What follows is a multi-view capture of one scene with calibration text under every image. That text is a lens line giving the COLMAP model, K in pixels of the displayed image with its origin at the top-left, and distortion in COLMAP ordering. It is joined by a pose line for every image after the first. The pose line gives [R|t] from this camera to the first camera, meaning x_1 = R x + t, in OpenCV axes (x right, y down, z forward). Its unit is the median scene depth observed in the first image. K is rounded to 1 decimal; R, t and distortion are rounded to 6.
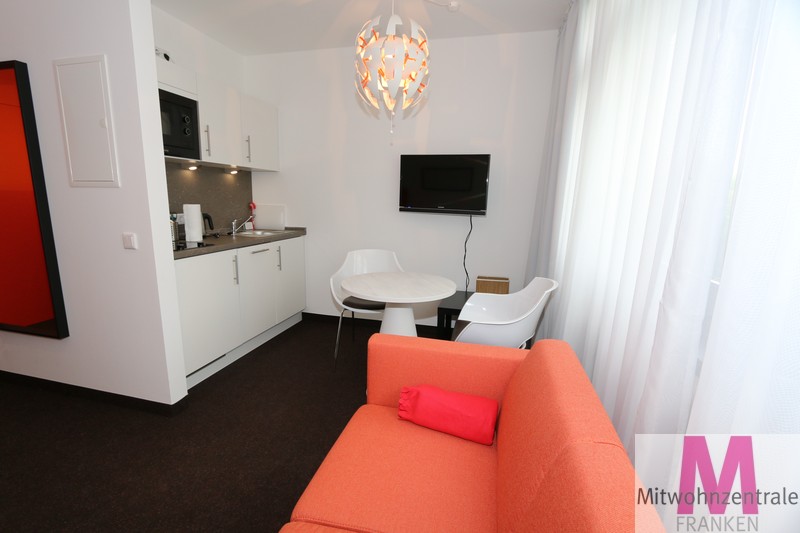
lens RADIAL K [[372.0, 0, 396.0], [0, 372.0, 265.7], [0, 0, 1]] dist [-0.001244, -0.000162]
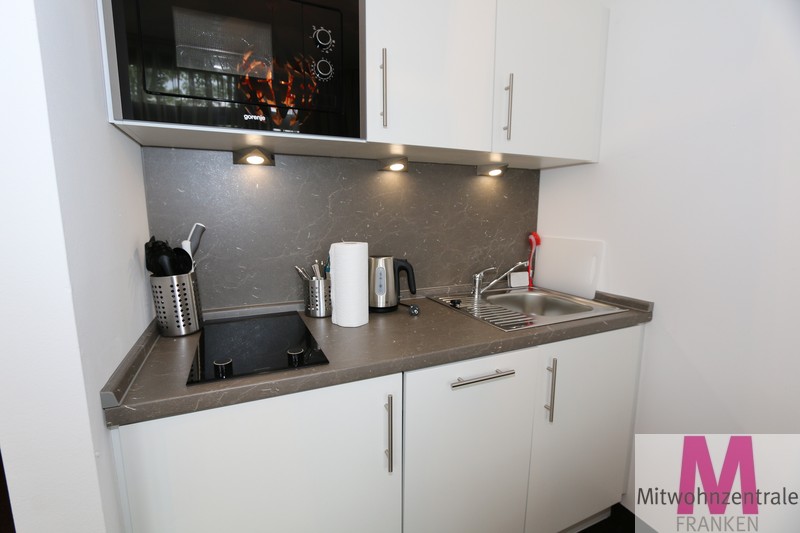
lens RADIAL K [[372.0, 0, 396.0], [0, 372.0, 265.7], [0, 0, 1]] dist [-0.001244, -0.000162]
pose [[0.632101, 0.094631, -0.769086, -0.136075], [-0.128474, 0.991577, 0.016416, -0.124960], [0.764162, 0.088431, 0.638934, 0.619950]]
